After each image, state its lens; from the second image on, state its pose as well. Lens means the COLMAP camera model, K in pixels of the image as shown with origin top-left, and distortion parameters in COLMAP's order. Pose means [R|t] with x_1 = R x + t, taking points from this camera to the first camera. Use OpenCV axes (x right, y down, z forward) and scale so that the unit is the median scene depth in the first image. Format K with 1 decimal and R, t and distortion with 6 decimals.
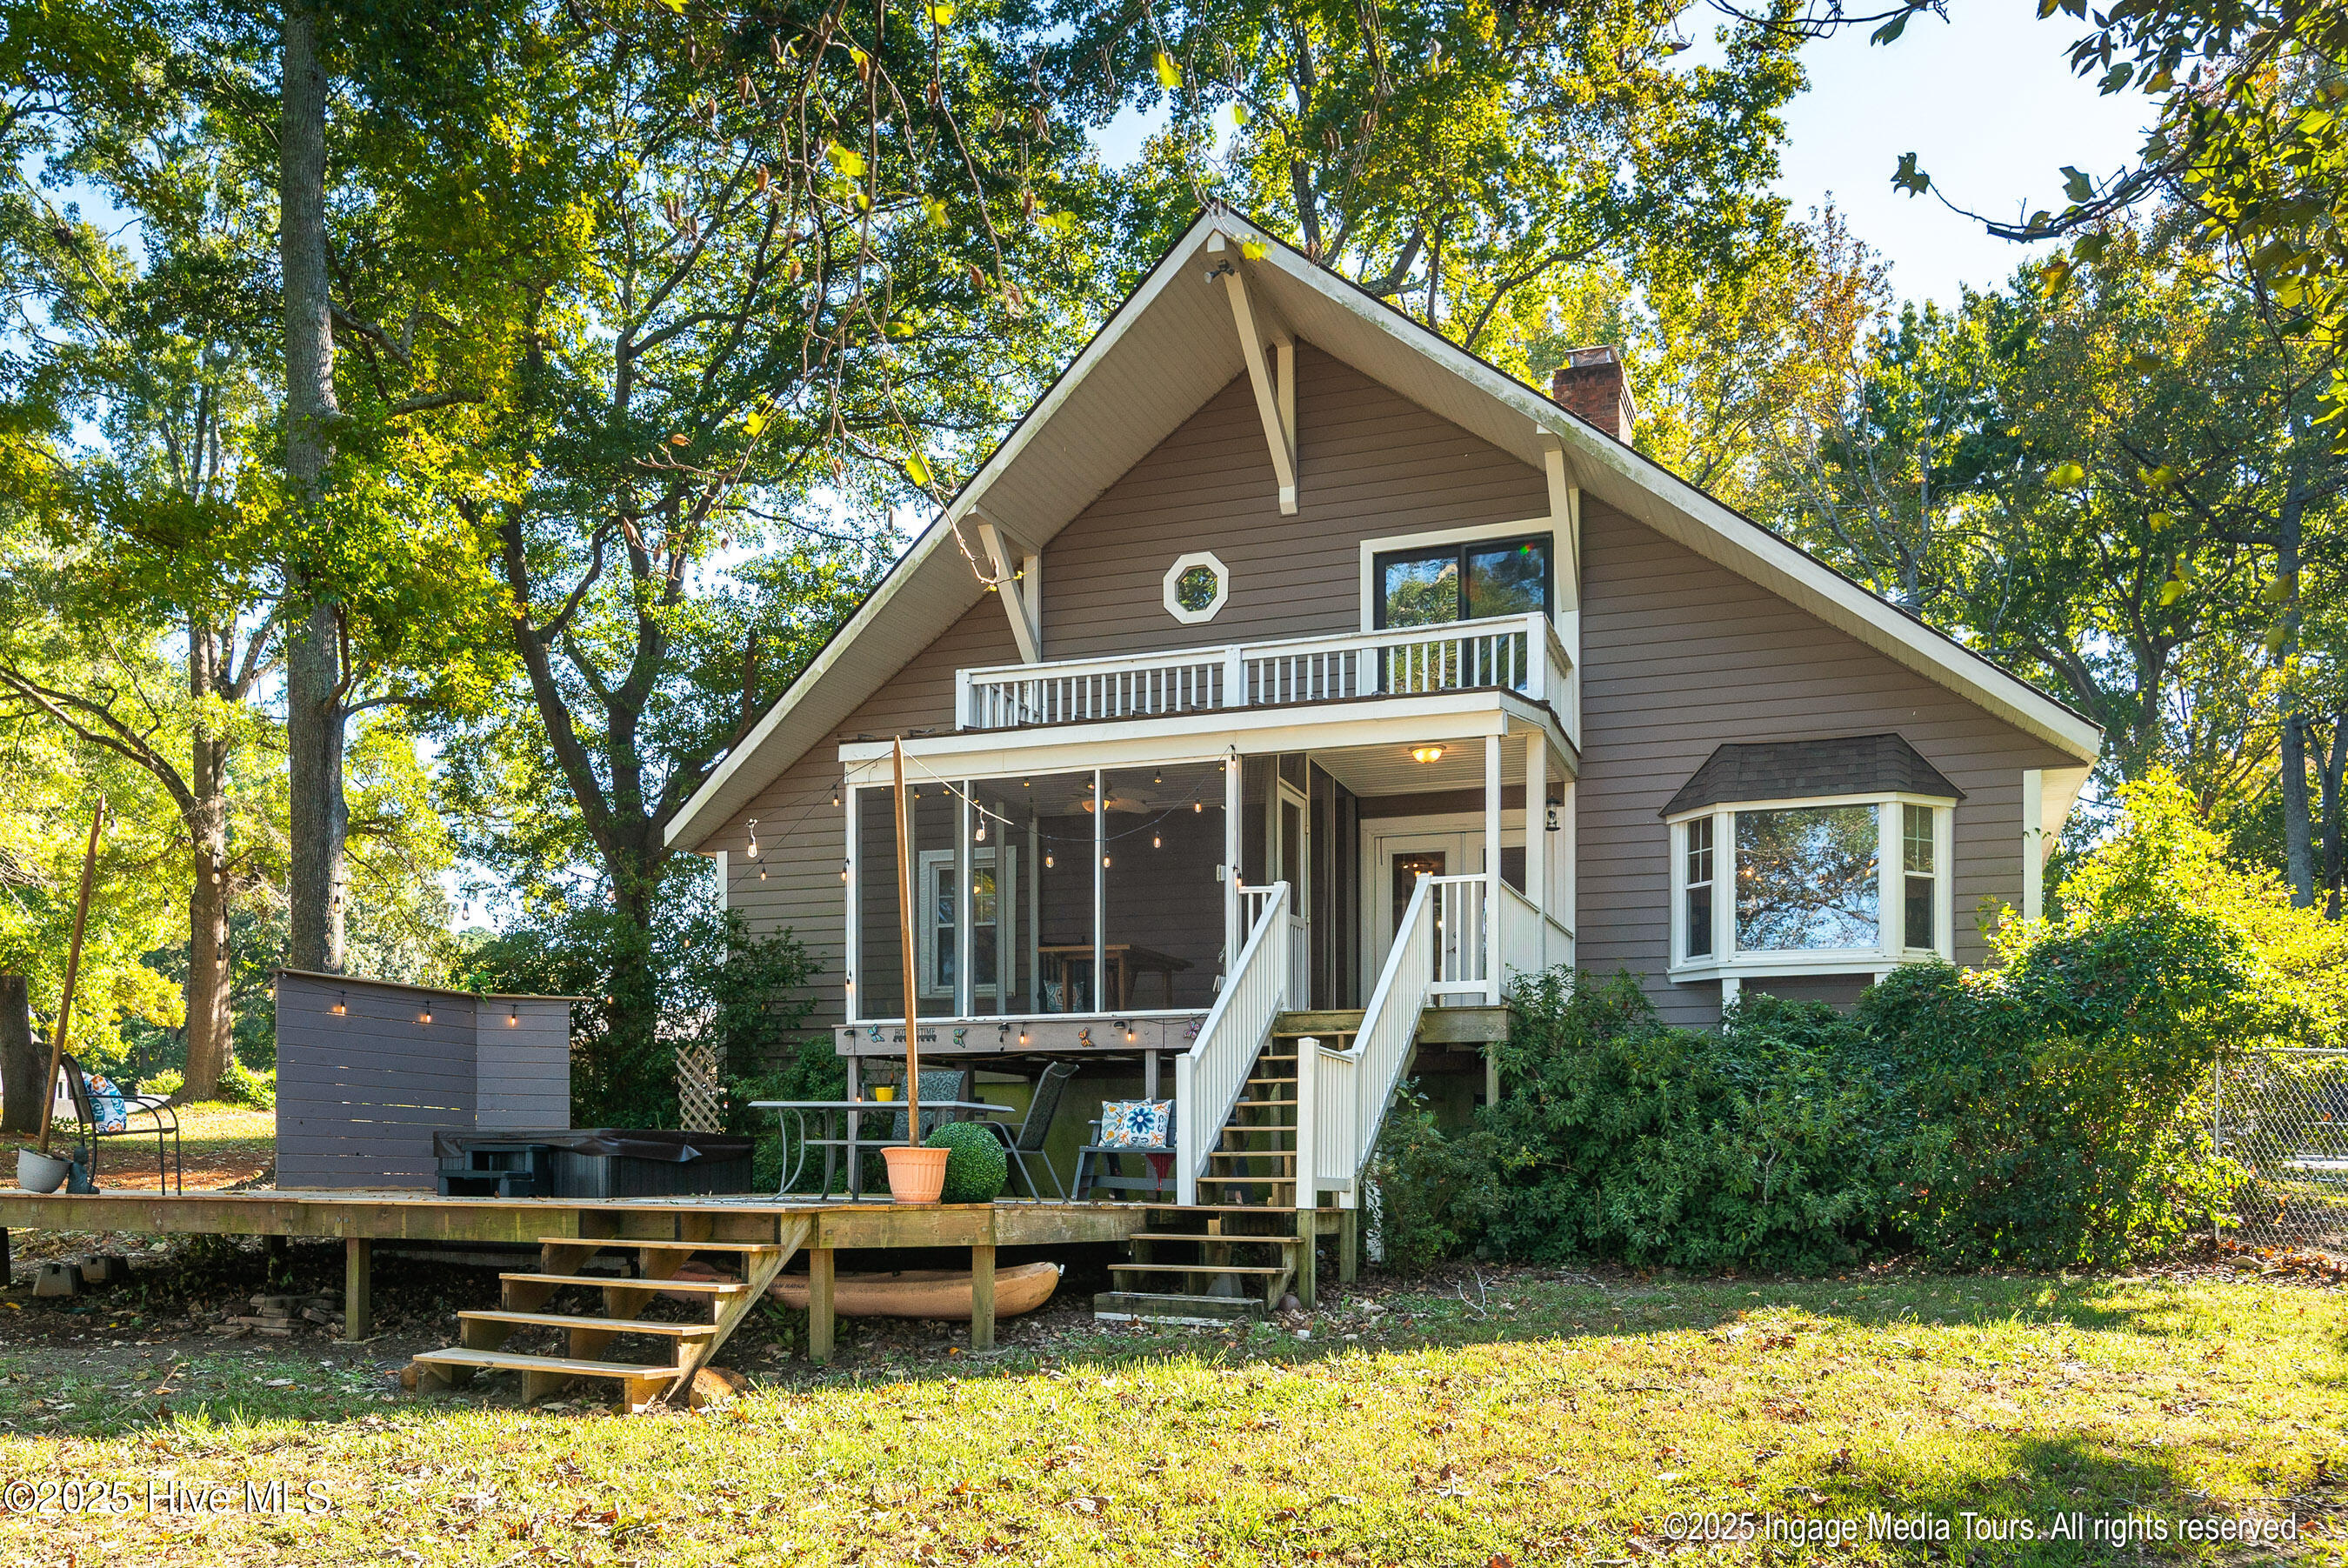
lens RADIAL K [[1863.4, 0, 1173.4], [0, 1863.4, 833.9], [0, 0, 1]] dist [0.034503, -0.000501]
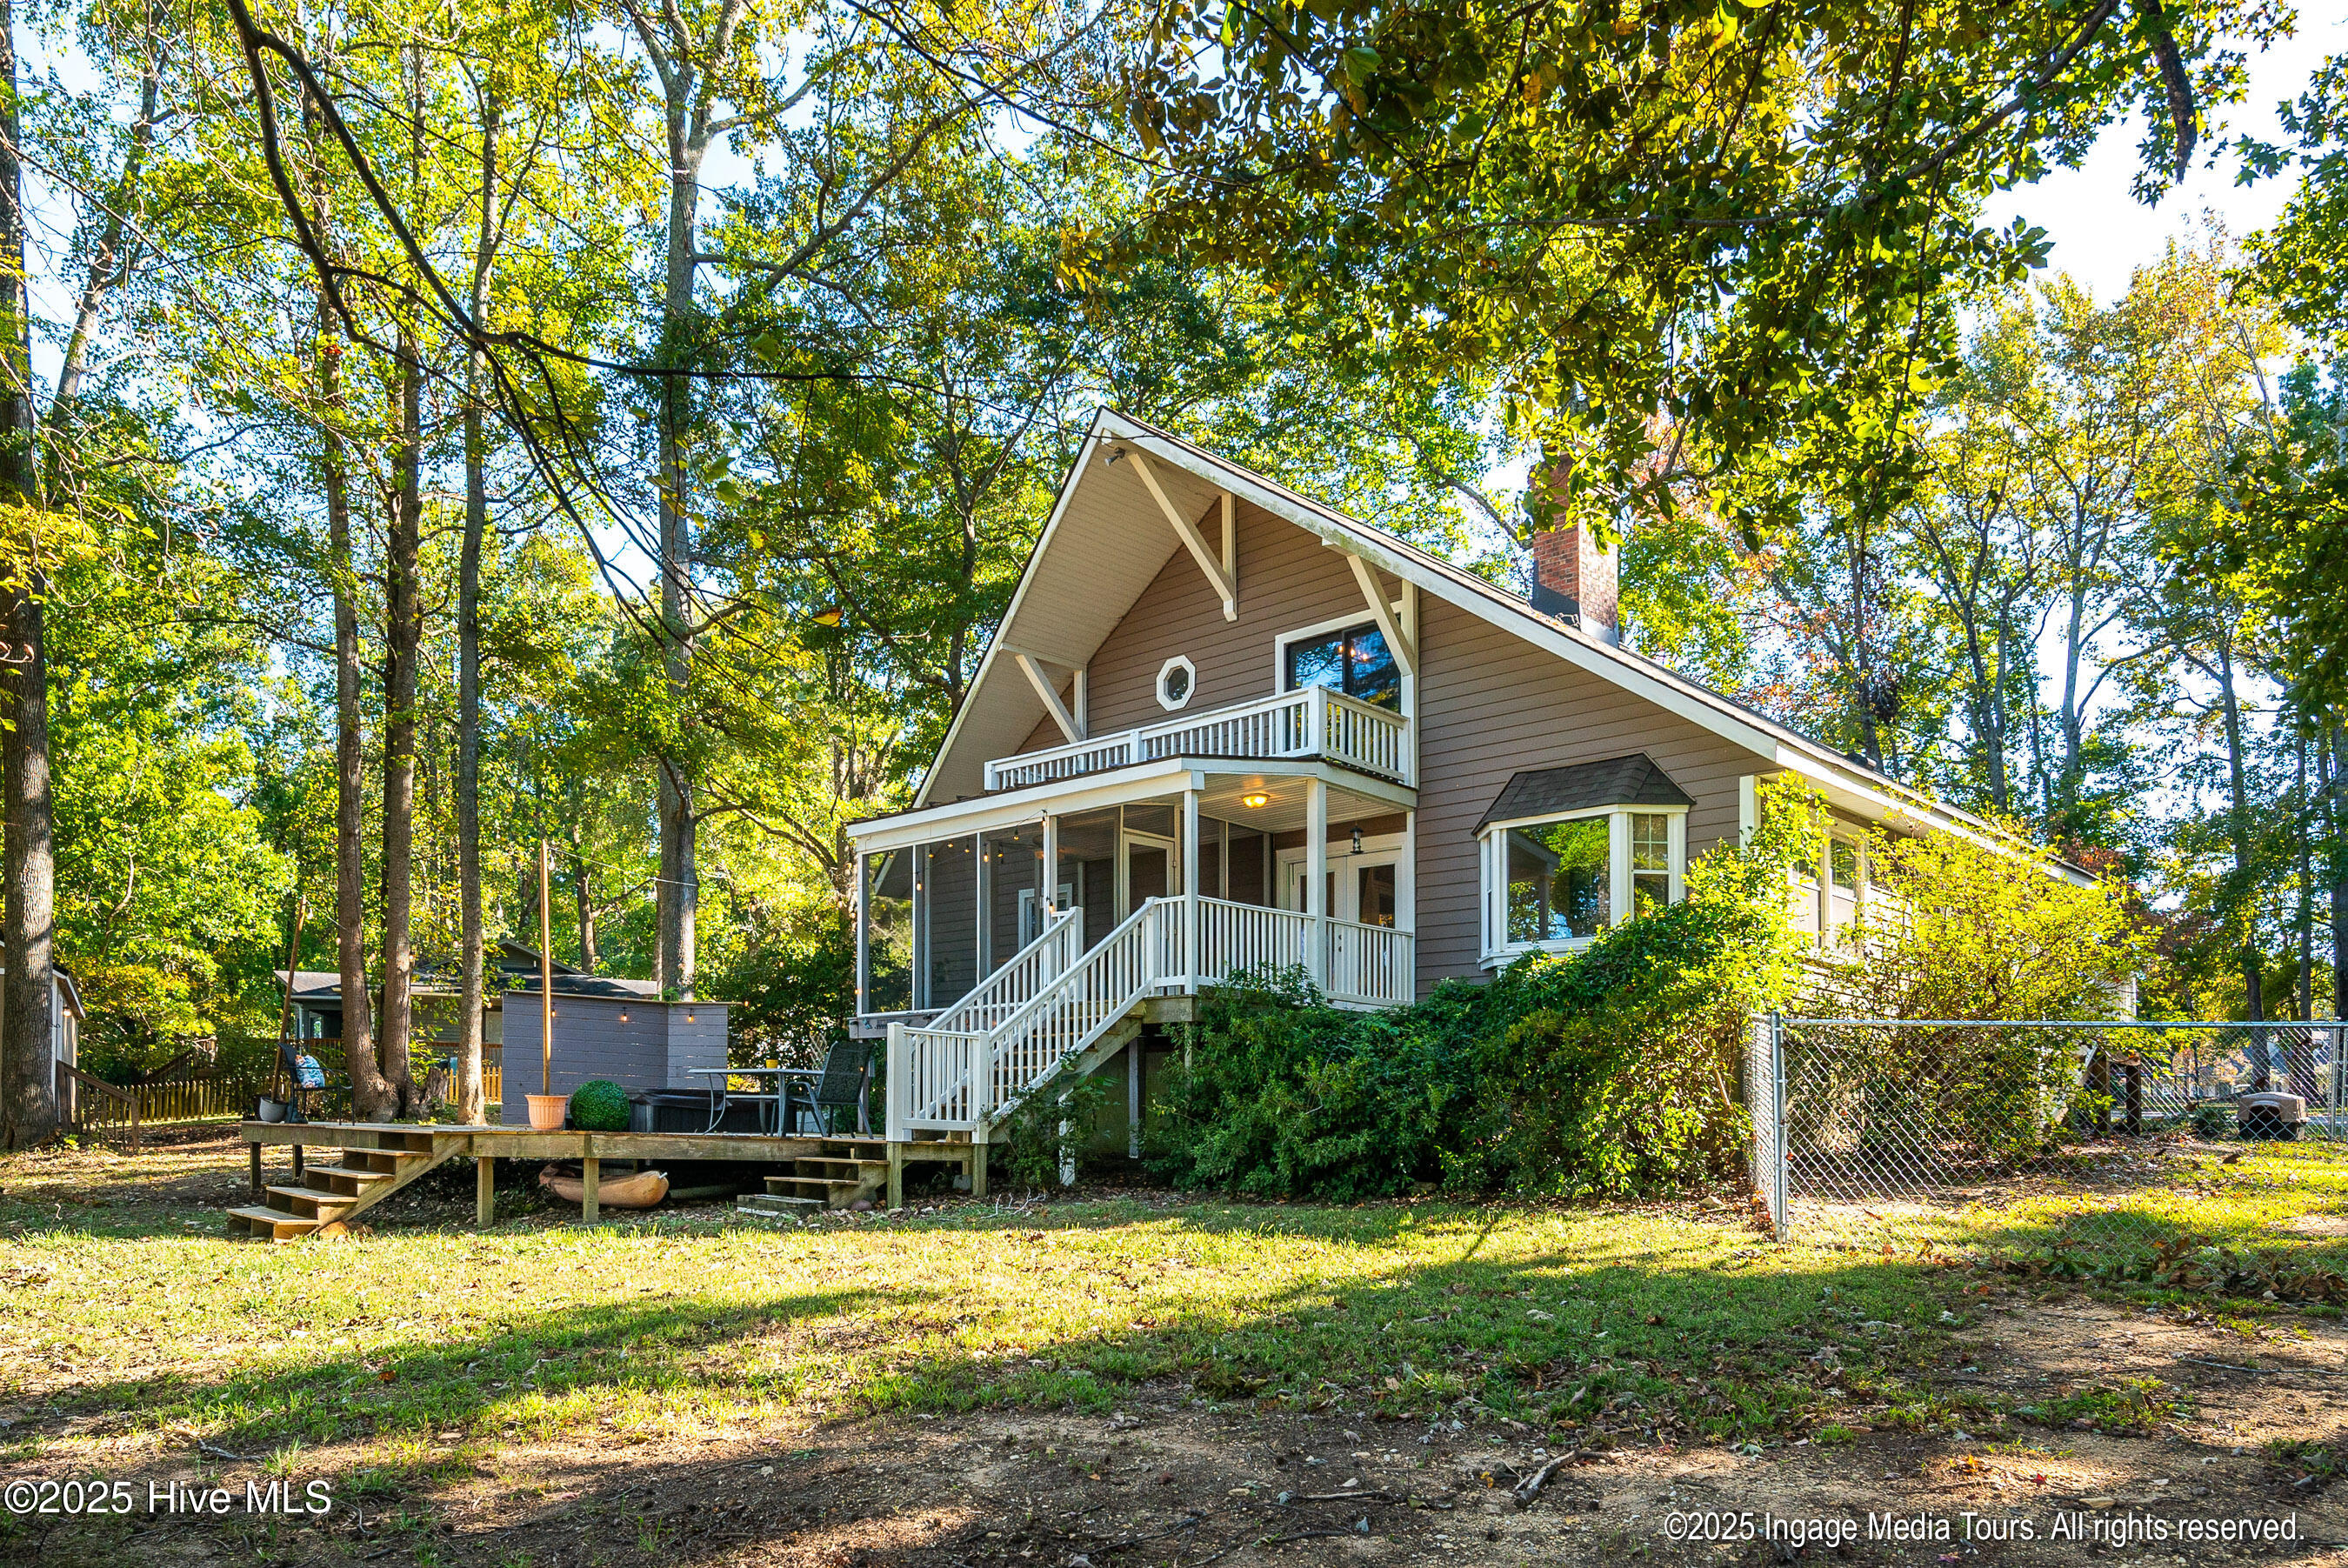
lens RADIAL K [[1500.0, 0, 1174.8], [0, 1500.0, 825.0], [0, 0, 1]] dist [0.004294, 0.001226]
pose [[0.915133, -0.067038, -0.397539, 0.506082], [0.059337, 0.997736, -0.031658, 0.004208], [0.398761, 0.005382, 0.917039, 0.014380]]
